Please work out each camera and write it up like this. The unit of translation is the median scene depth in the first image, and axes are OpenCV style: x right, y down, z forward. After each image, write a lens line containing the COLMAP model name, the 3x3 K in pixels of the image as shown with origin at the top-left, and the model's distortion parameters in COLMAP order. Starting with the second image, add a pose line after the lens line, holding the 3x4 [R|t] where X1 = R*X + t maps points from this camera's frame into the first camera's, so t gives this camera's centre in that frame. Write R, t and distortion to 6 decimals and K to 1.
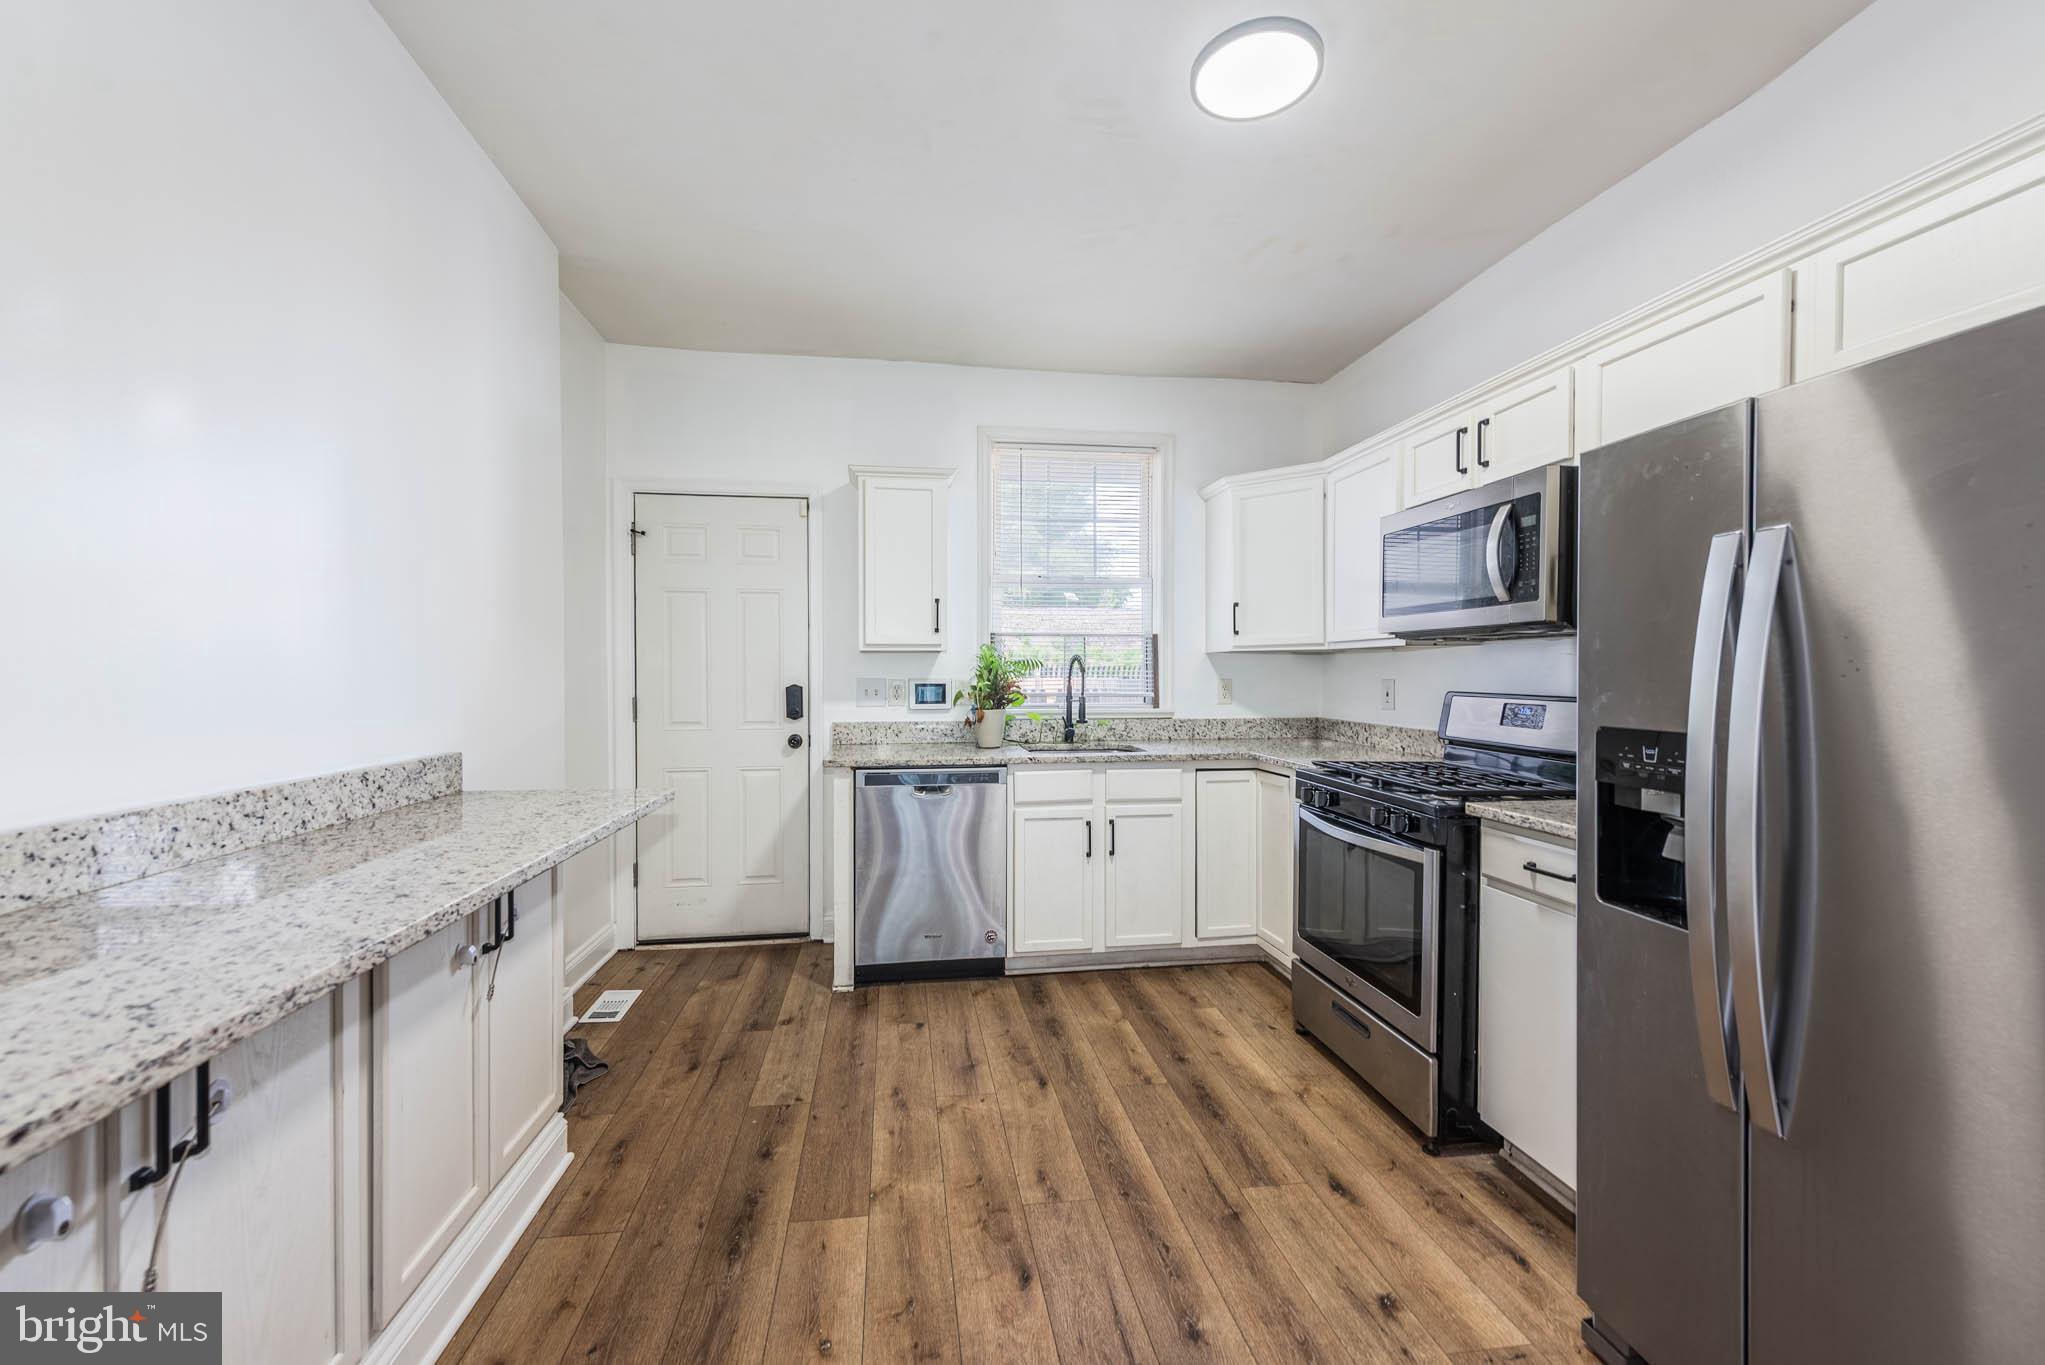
lens RADIAL K [[810.5, 0, 1009.0], [0, 810.5, 682.2], [0, 0, 1]] dist [0.016316, -0.004640]
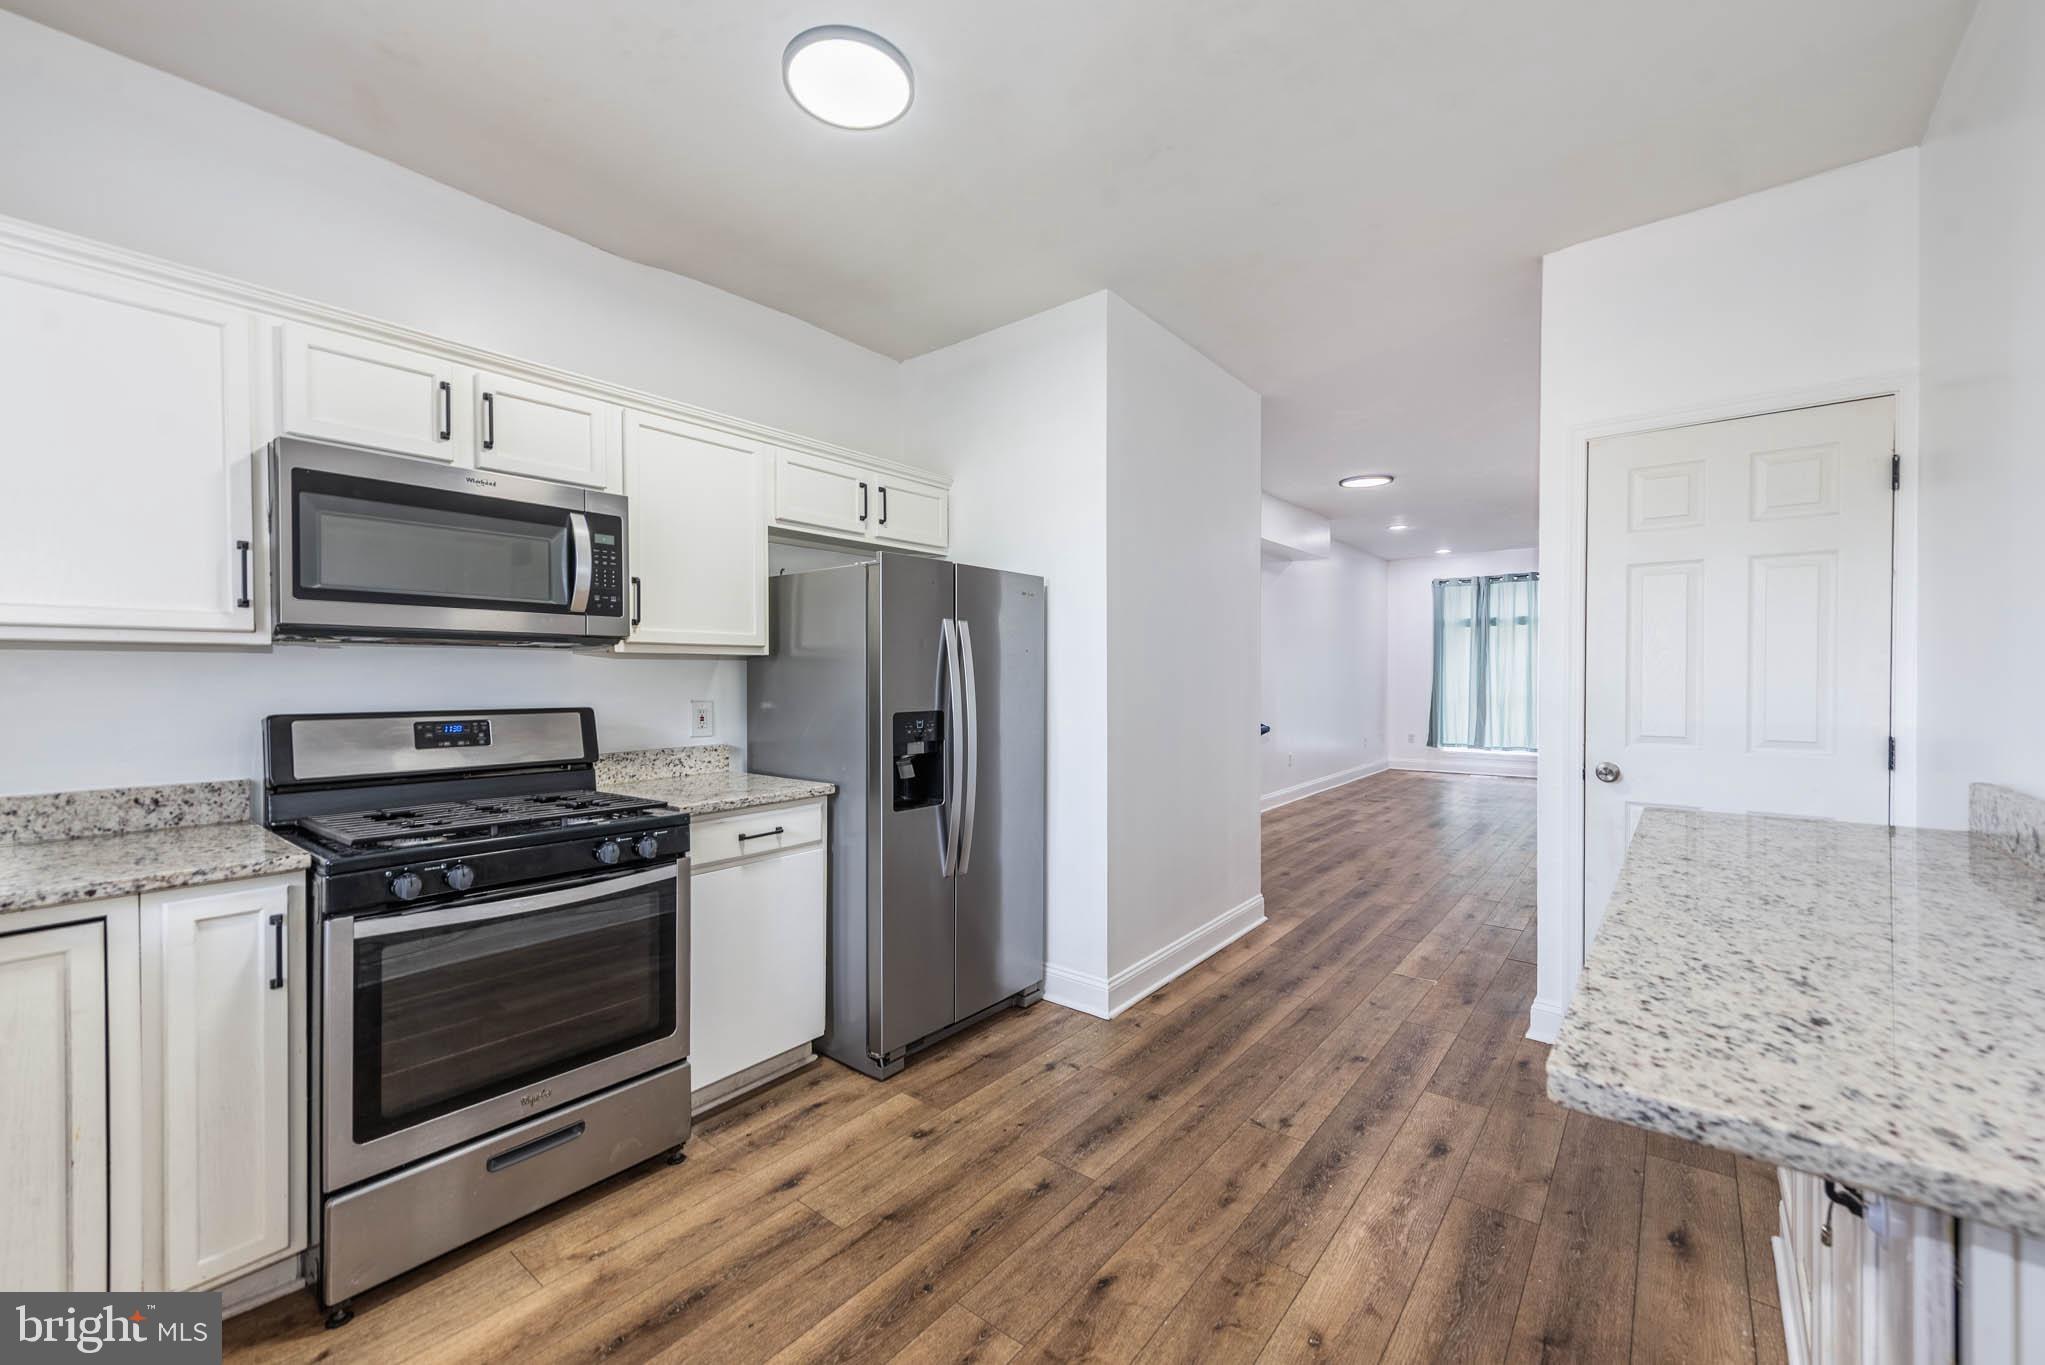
lens RADIAL K [[810.5, 0, 1019.6], [0, 810.5, 686.5], [0, 0, 1]] dist [0.016316, -0.004640]
pose [[-0.680781, -0.004879, 0.732471, -0.445895], [0.015199, 0.999668, 0.020784, -0.020215], [-0.732330, 0.025282, -0.680481, 1.207868]]
